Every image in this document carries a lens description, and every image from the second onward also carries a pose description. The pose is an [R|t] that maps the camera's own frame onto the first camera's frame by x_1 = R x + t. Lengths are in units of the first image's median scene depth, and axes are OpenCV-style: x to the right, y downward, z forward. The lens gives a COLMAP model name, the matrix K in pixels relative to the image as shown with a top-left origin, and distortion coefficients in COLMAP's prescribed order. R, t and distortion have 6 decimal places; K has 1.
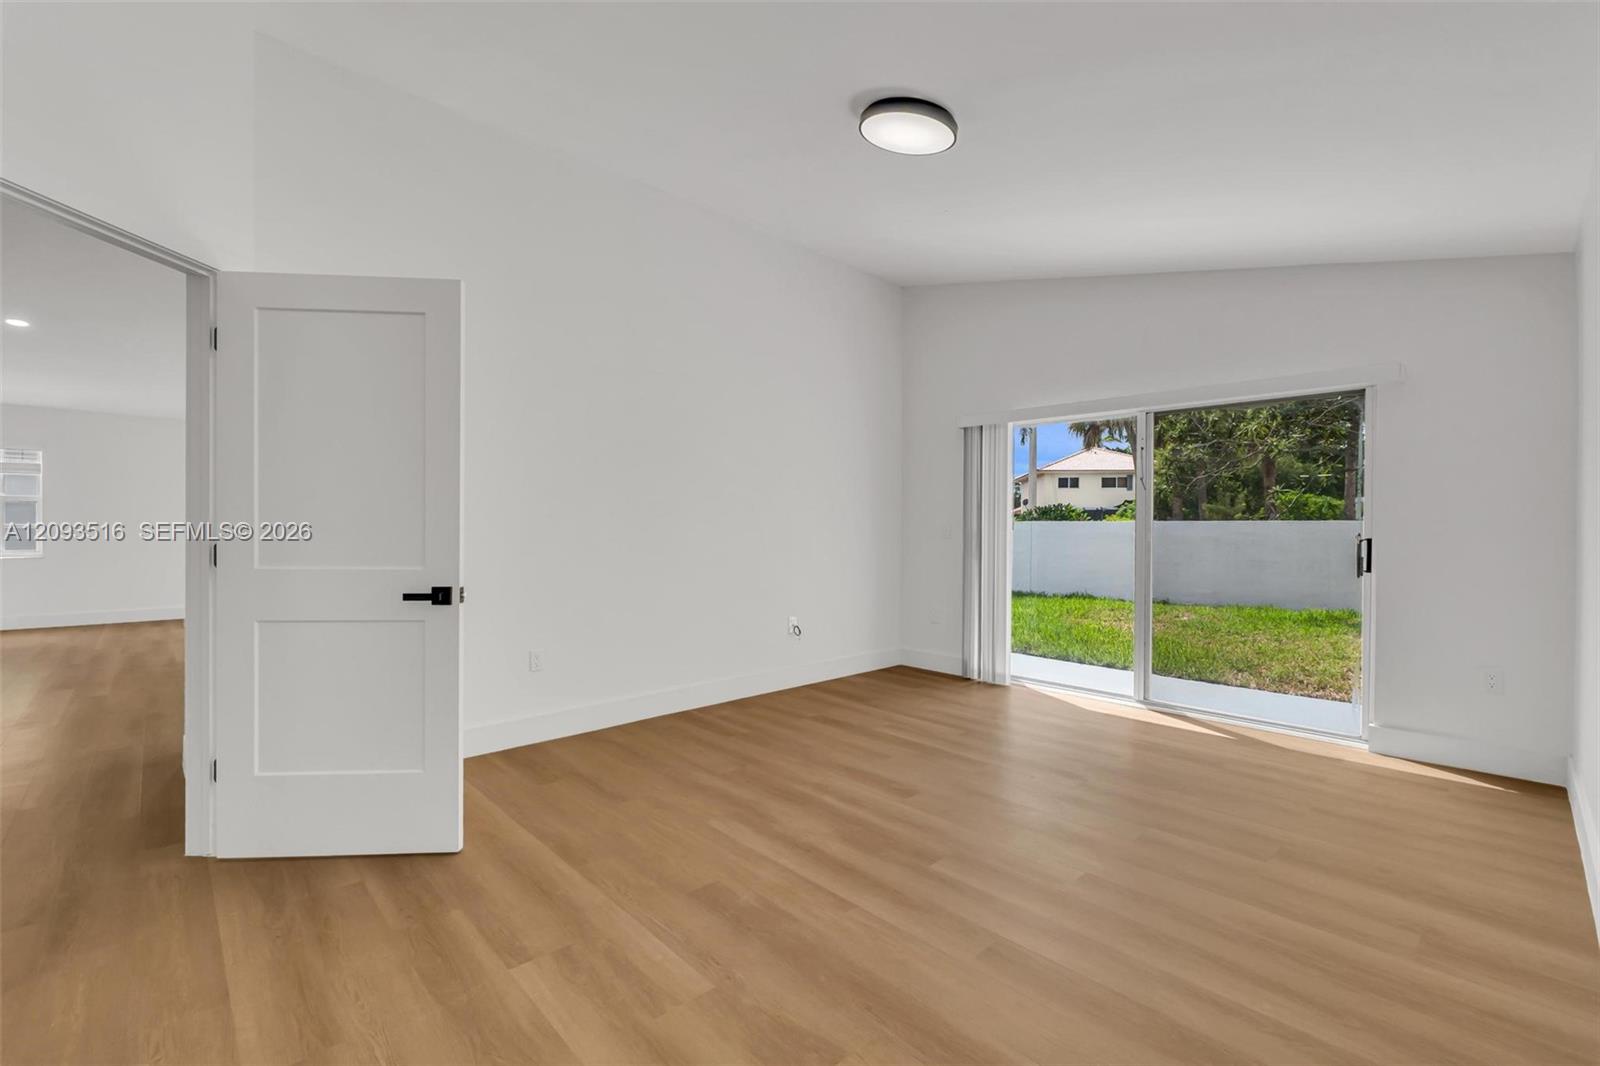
lens RADIAL K [[704.8, 0, 804.8], [0, 704.8, 523.8], [0, 0, 1]] dist [-0.002030, -0.000190]
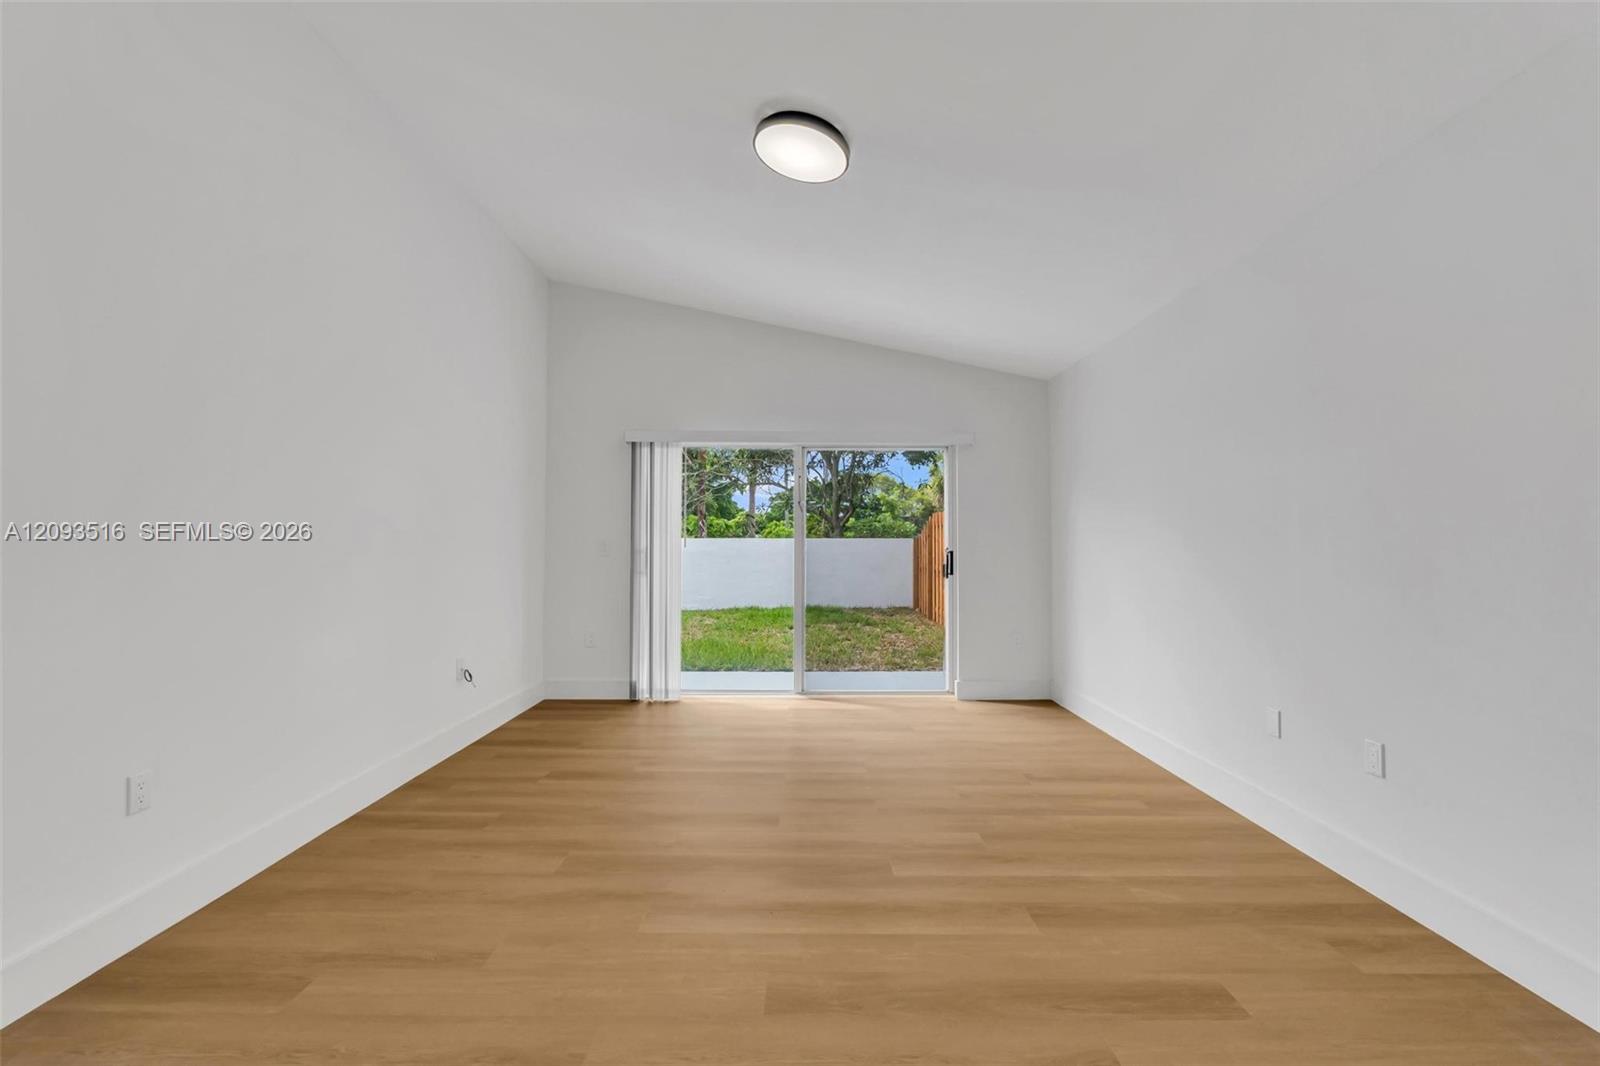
lens RADIAL K [[680.1, 0, 803.0], [0, 680.1, 521.0], [0, 0, 1]] dist [-0.008901, -0.000072]
pose [[0.691594, 0.019004, 0.722037, -0.323360], [0.001682, 0.999609, -0.027920, -0.001304], [-0.722285, 0.020523, 0.691291, 0.203575]]
